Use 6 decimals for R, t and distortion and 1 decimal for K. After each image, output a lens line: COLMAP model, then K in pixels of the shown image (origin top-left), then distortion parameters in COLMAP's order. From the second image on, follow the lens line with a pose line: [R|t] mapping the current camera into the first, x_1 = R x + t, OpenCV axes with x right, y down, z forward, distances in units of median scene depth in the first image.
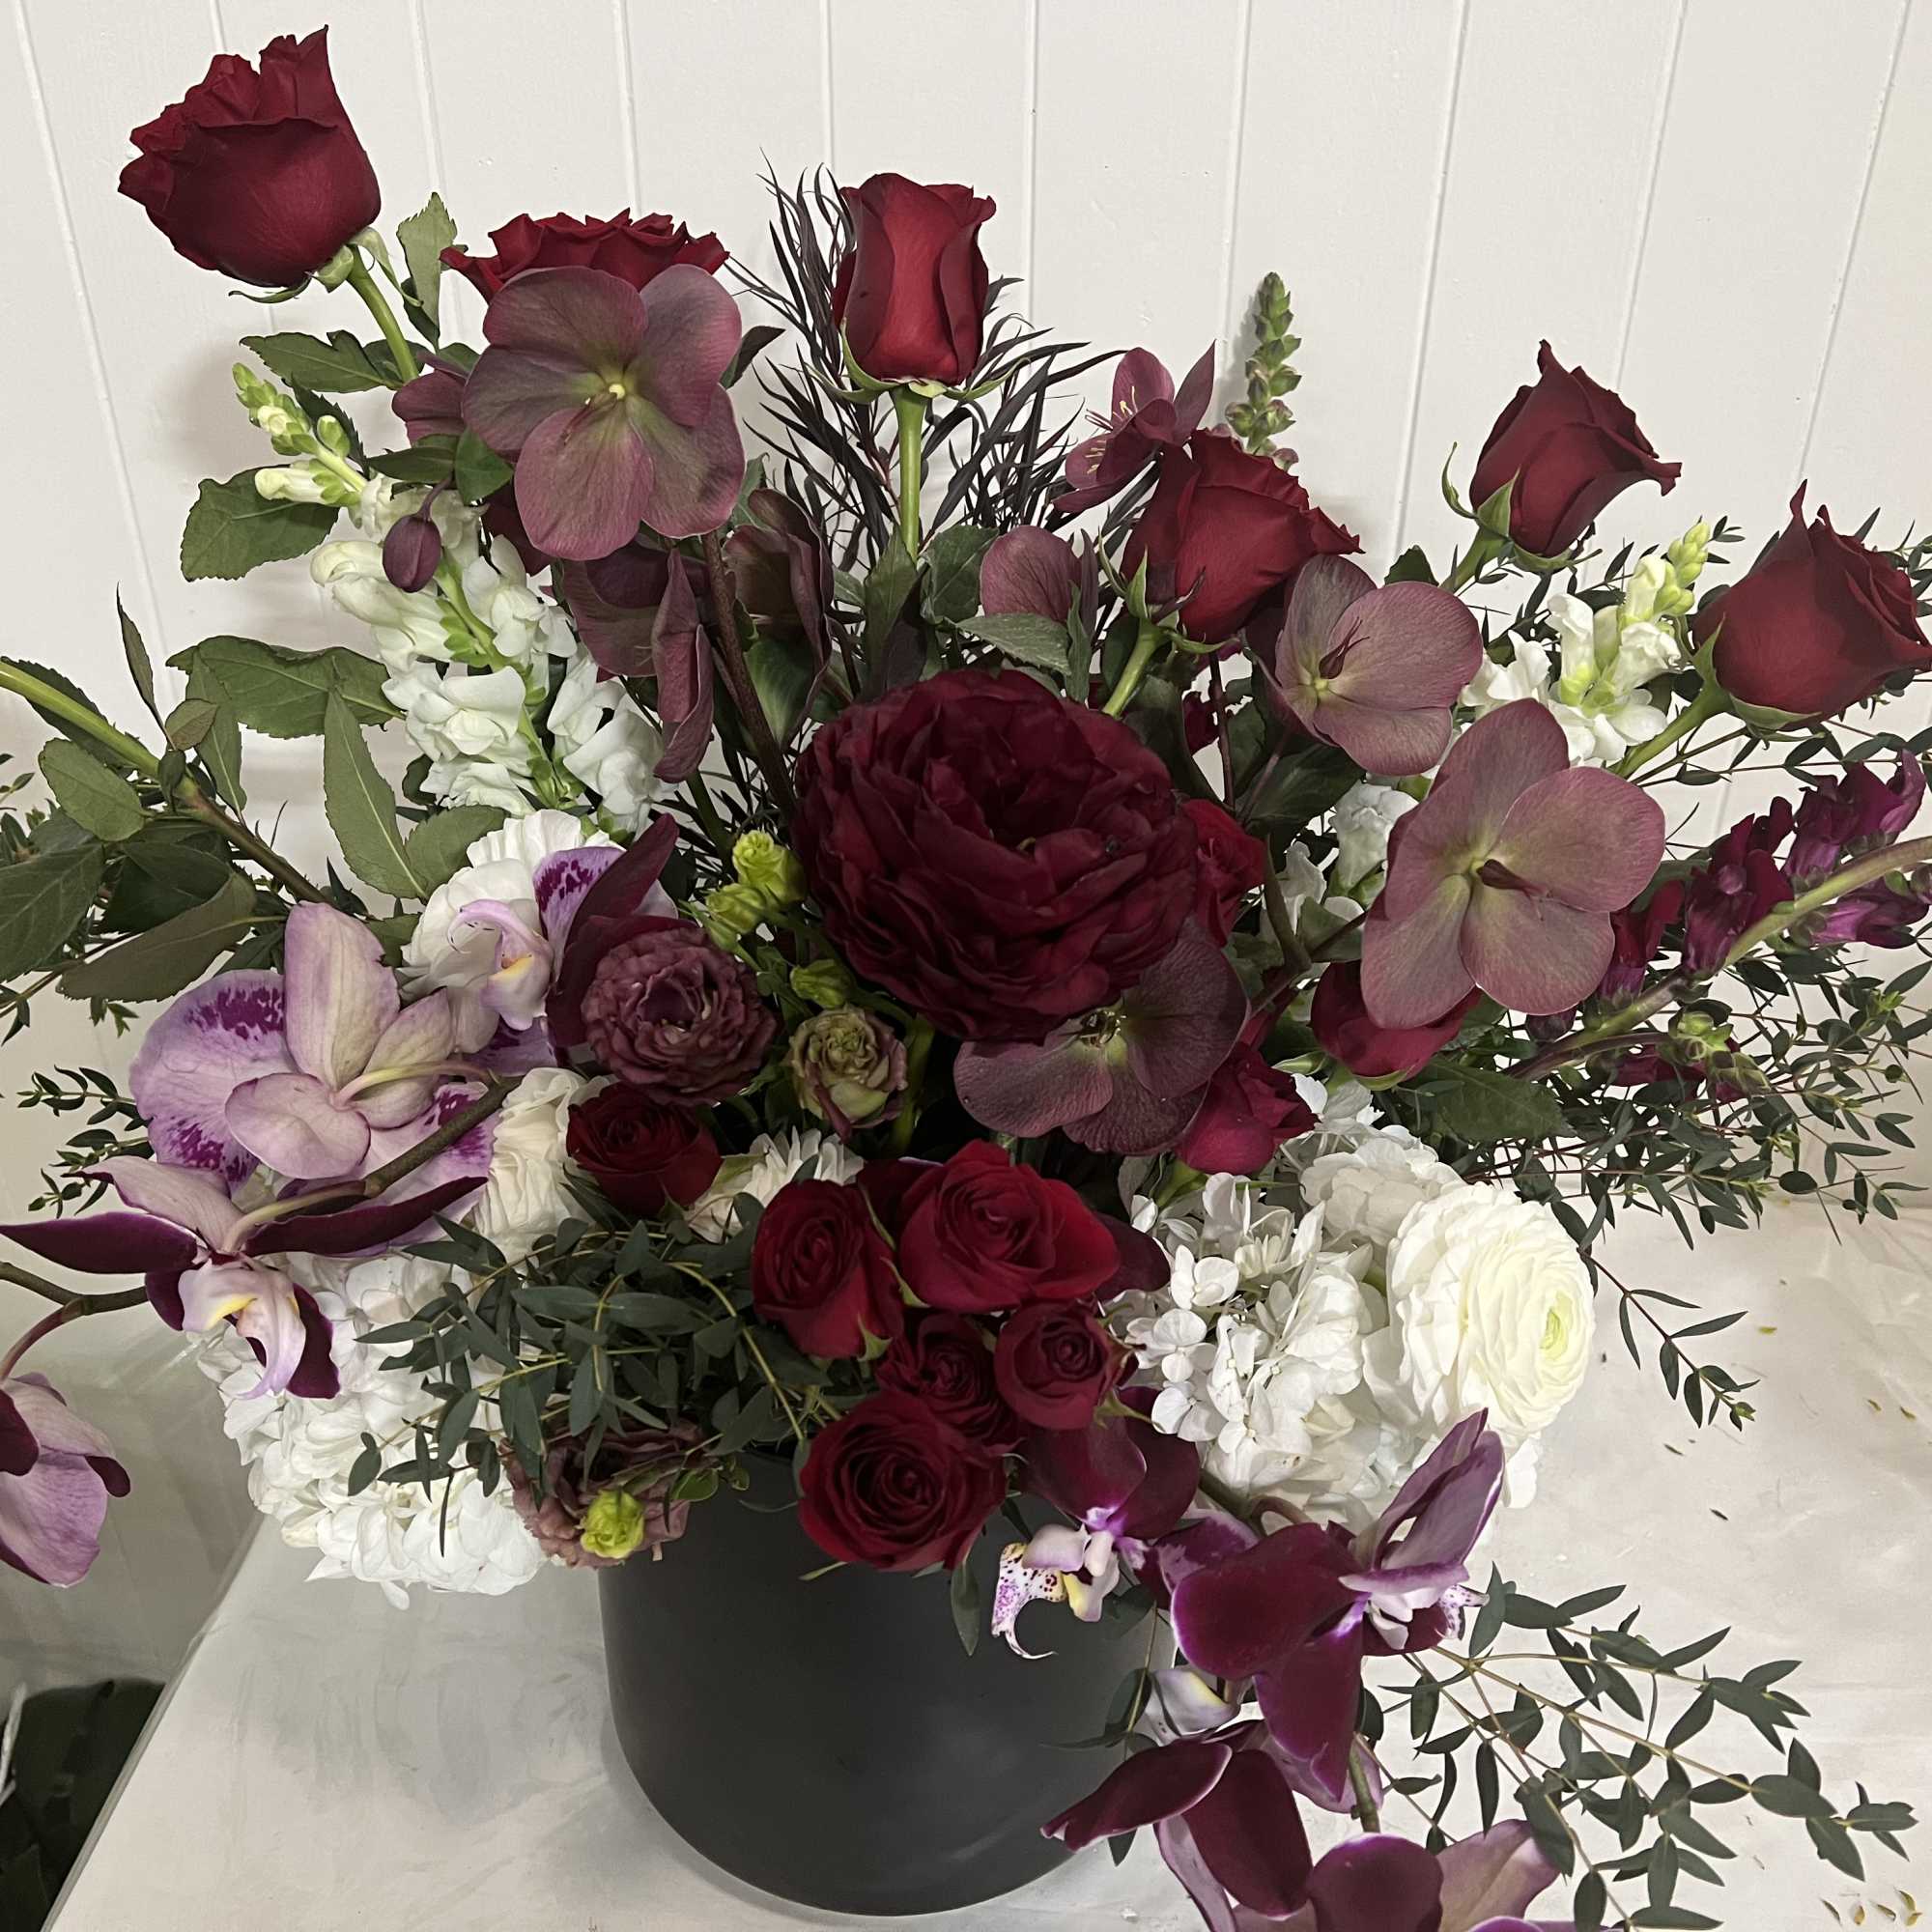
lens RADIAL K [[1966.8, 0, 960.8], [0, 1966.8, 968.1], [0, 0, 1]] dist [0.105018, -0.266887]
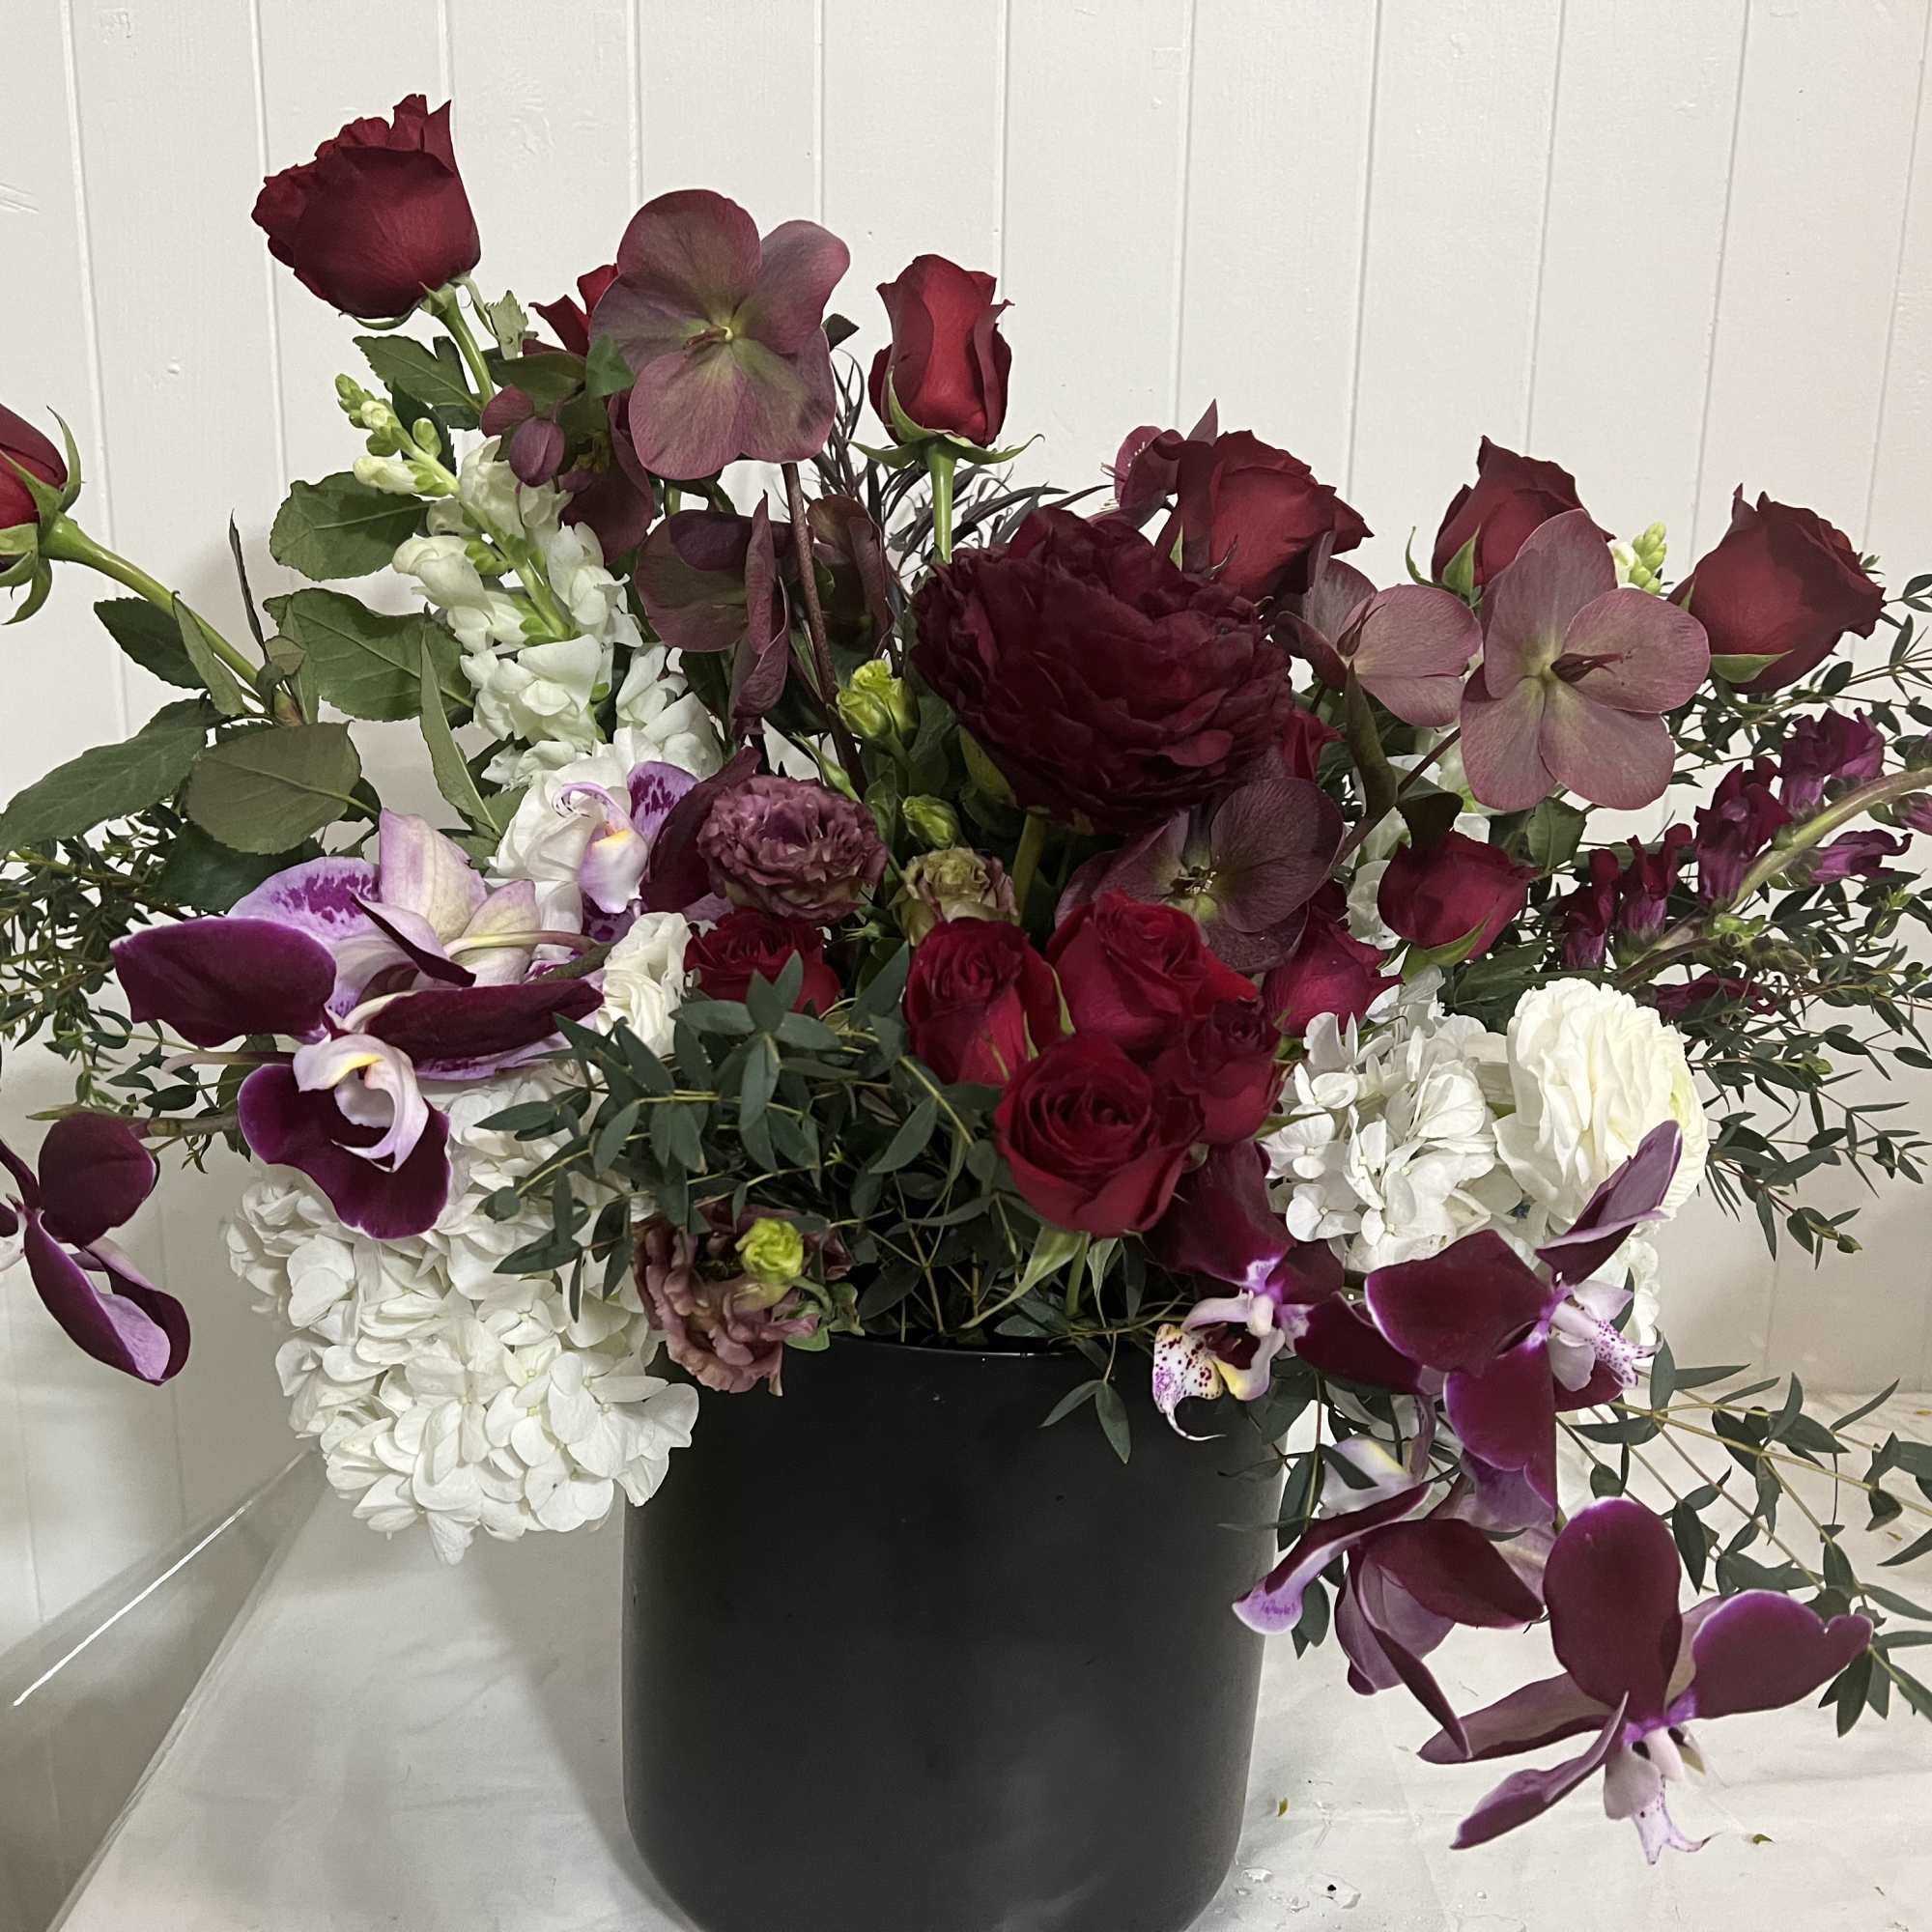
lens RADIAL K [[1960.4, 0, 965.3], [0, 1960.4, 935.3], [0, 0, 1]] dist [0.106776, -0.248500]
pose [[0.994614, -0.008948, 0.103258, -0.148955], [0.041038, 0.948844, -0.313068, 0.361614], [-0.095174, 0.315619, 0.944101, 0.046053]]
